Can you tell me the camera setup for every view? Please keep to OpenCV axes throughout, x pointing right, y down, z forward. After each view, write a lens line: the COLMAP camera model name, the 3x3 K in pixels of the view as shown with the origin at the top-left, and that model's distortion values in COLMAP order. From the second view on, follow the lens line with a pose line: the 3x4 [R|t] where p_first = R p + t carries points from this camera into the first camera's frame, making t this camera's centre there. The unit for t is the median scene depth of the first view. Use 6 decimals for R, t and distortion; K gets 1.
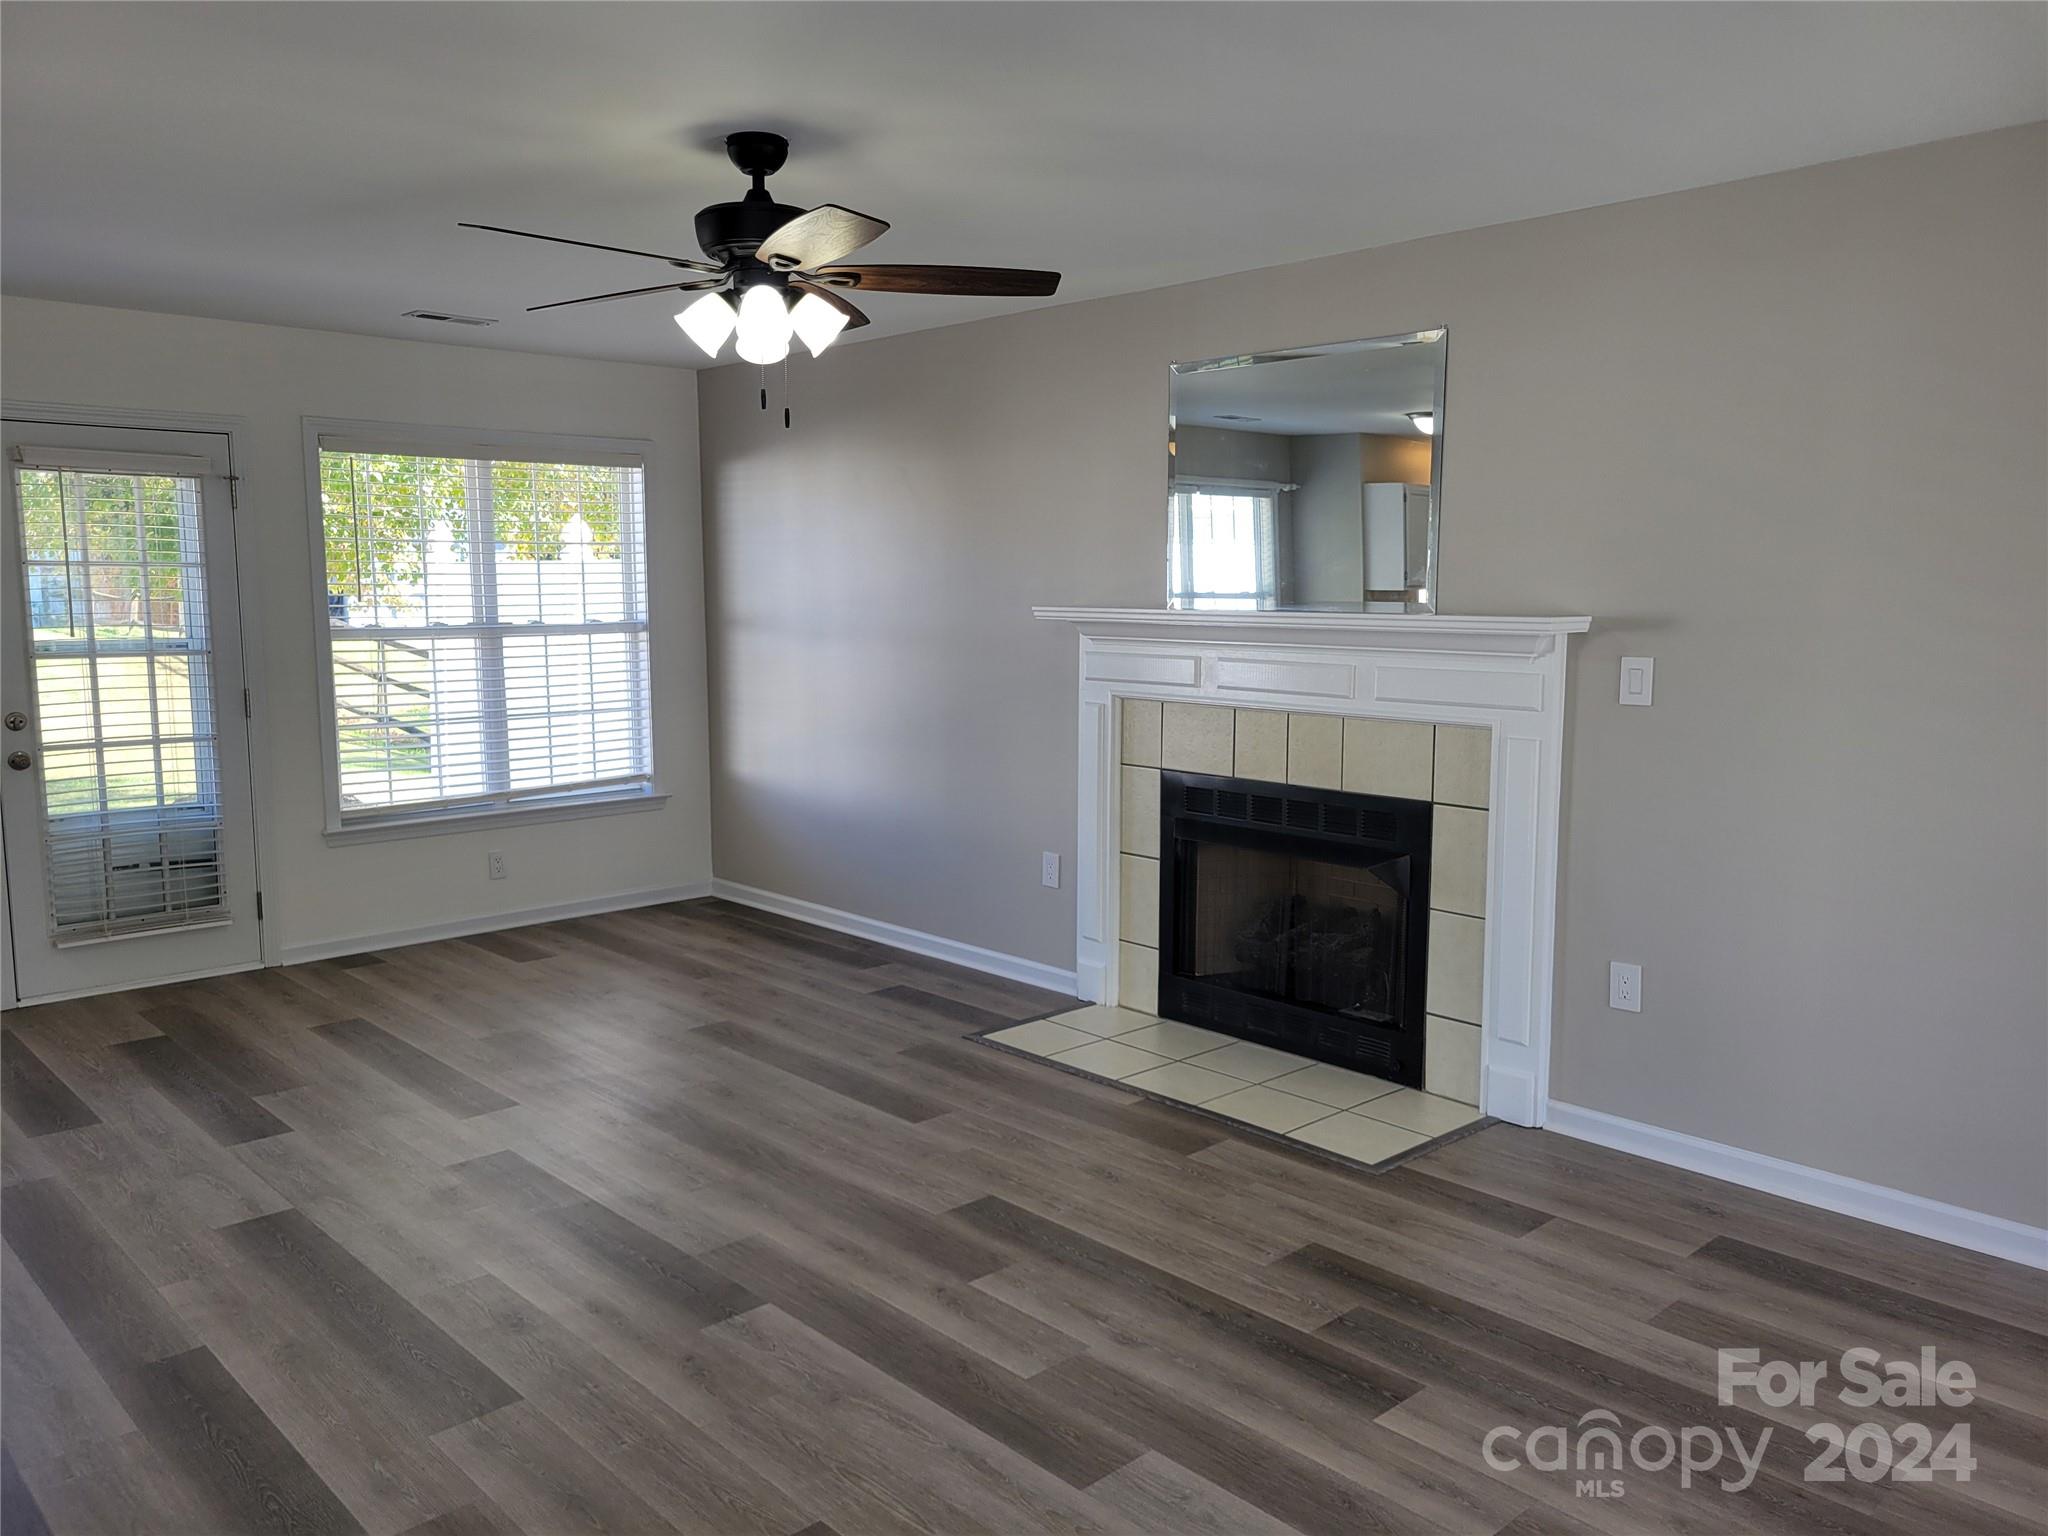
lens RADIAL K [[1561.9, 0, 1019.6], [0, 1561.9, 776.5], [0, 0, 1]] dist [0.028862, -0.006724]
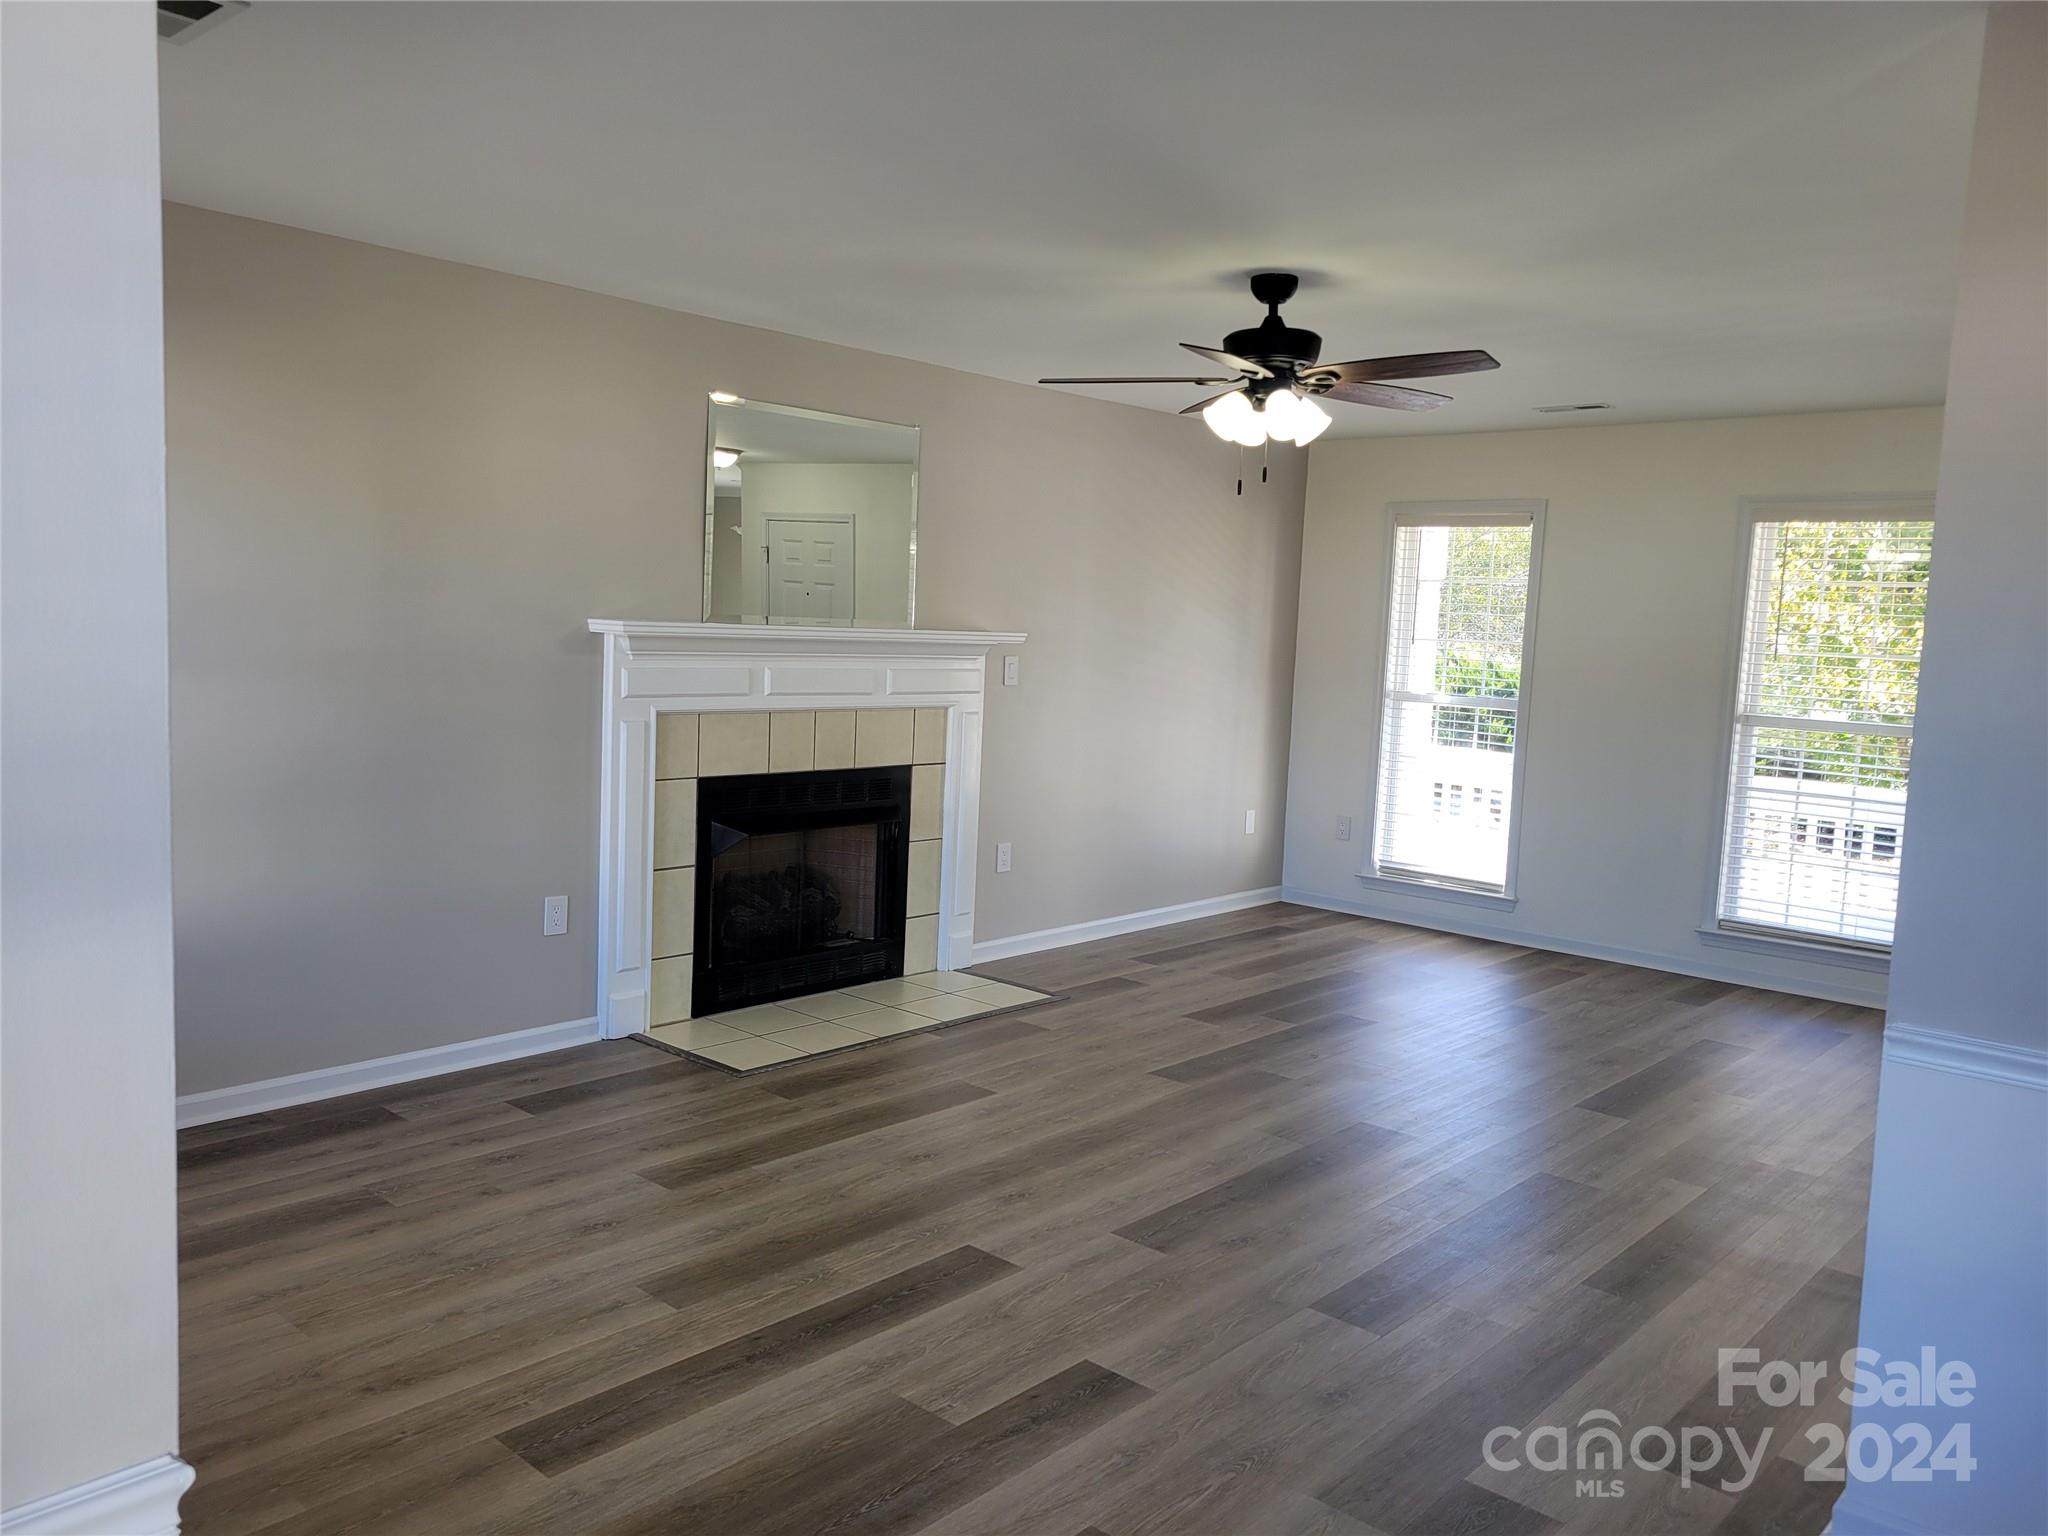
lens RADIAL K [[1522.6, 0, 996.2], [0, 1522.6, 762.9], [0, 0, 1]] dist [0.037382, -0.006629]
pose [[-0.073580, -0.098730, 0.992390, -1.115534], [0.092046, 0.990168, 0.105334, -0.124297], [-0.993033, 0.099096, -0.063769, 1.042871]]
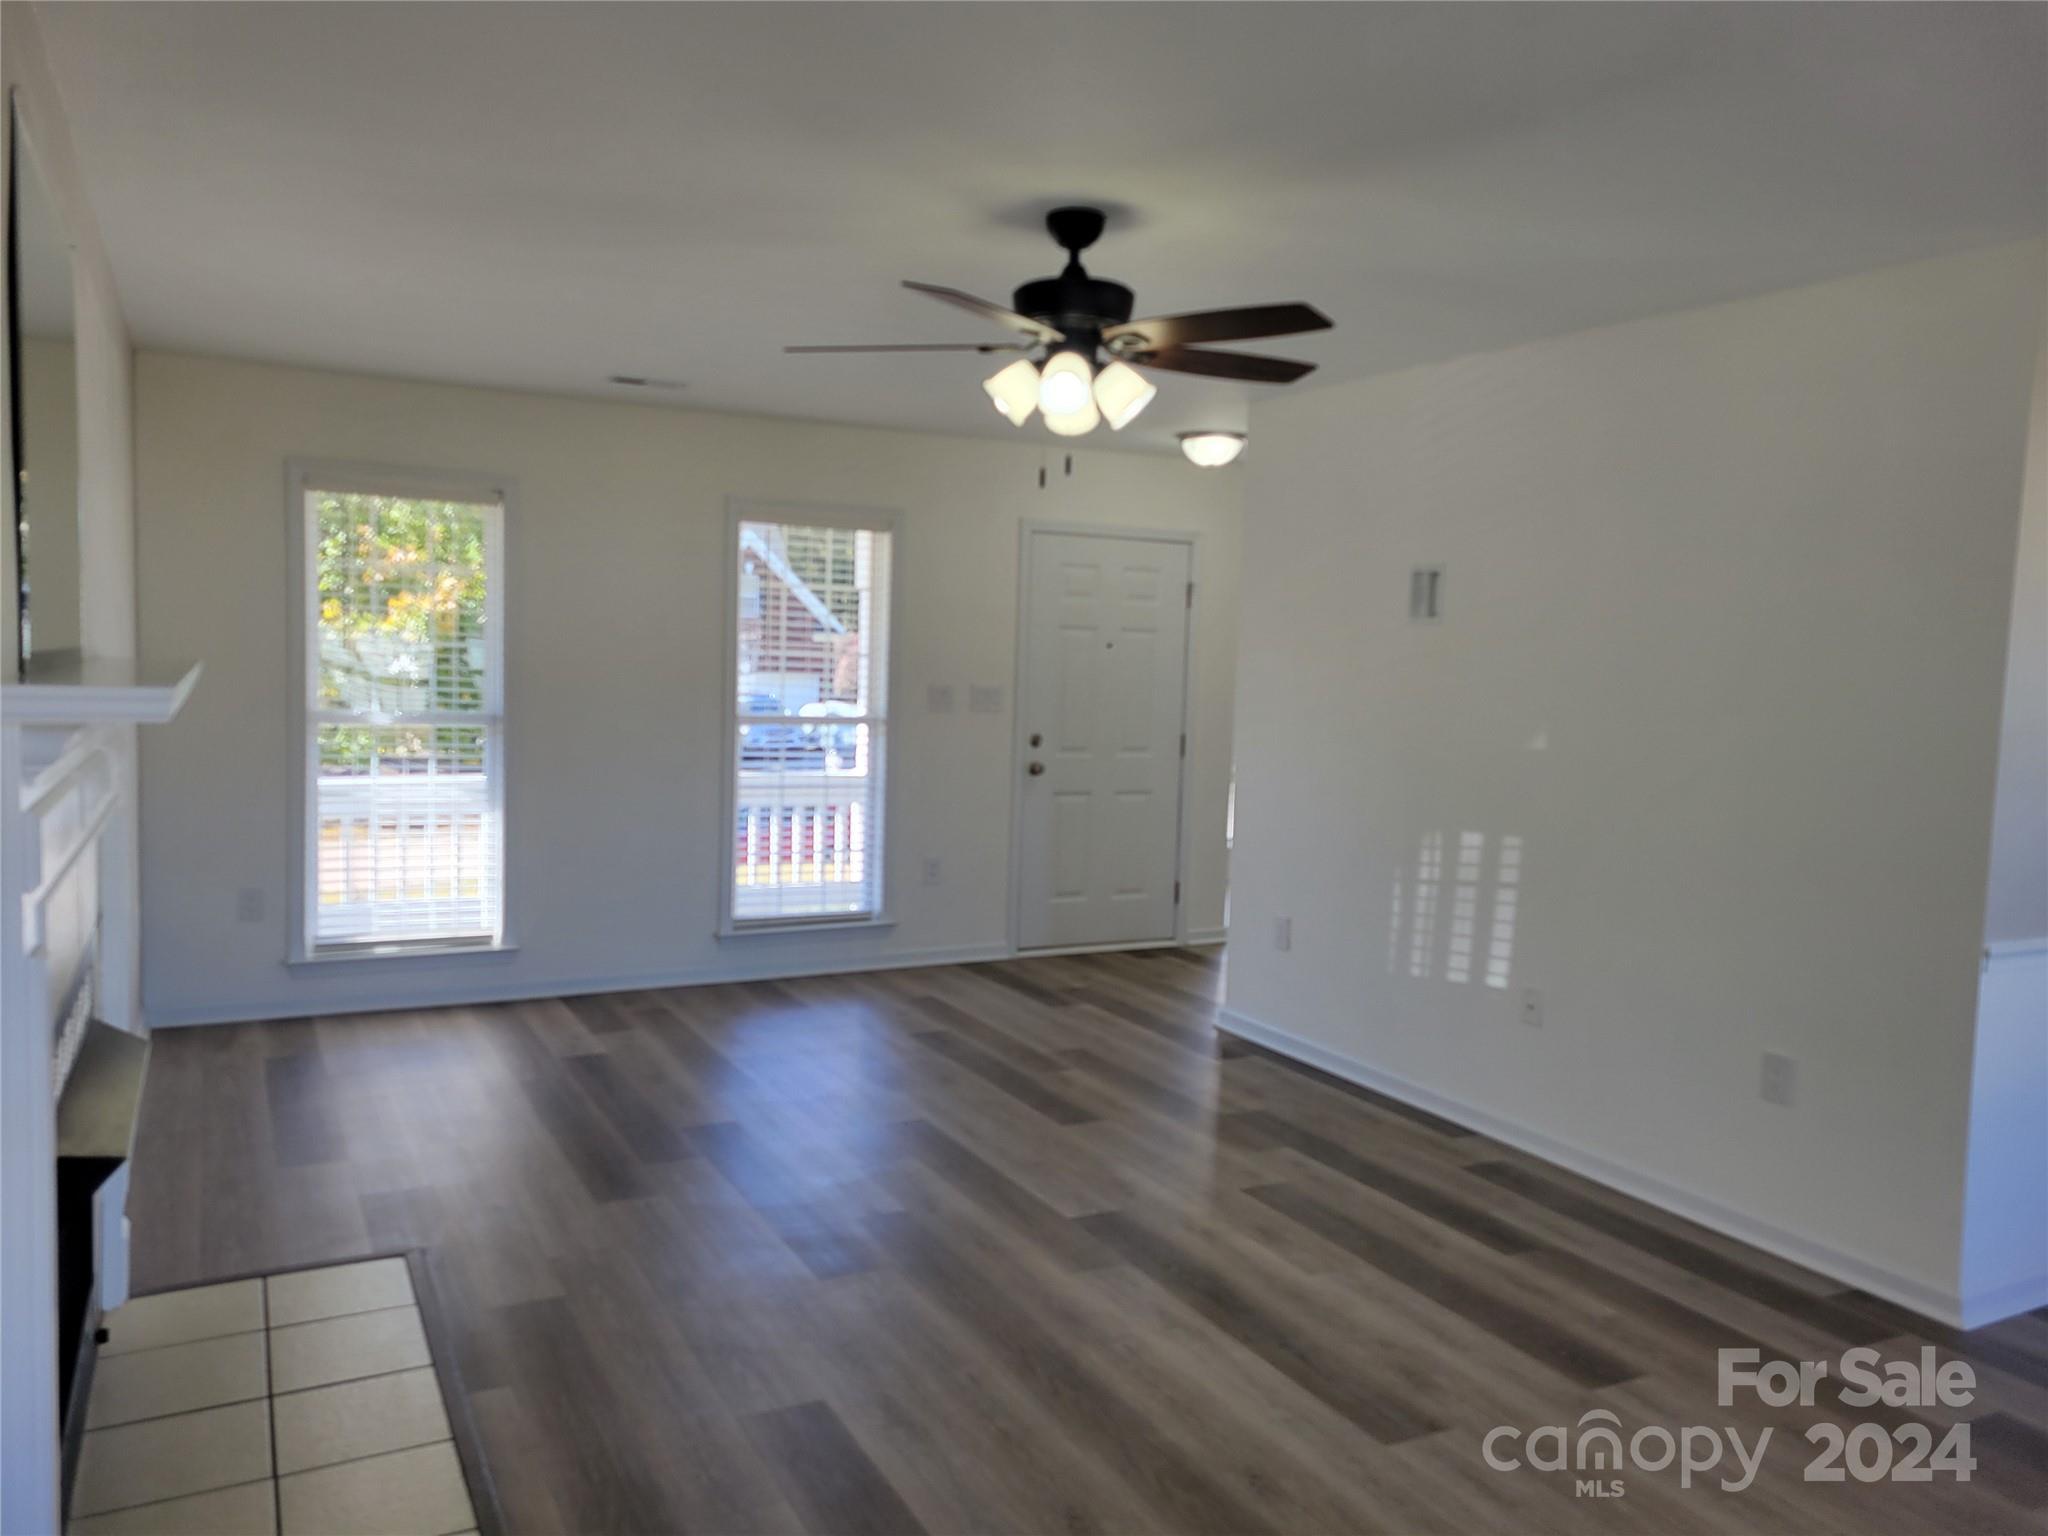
lens RADIAL K [[1522.6, 0, 996.2], [0, 1522.6, 762.9], [0, 0, 1]] dist [0.037382, -0.006629]
pose [[-0.960144, -0.047781, 0.275392, -0.317340], [0.008969, 0.979505, 0.201218, -0.198832], [-0.279363, 0.195668, -0.940038, 1.568518]]
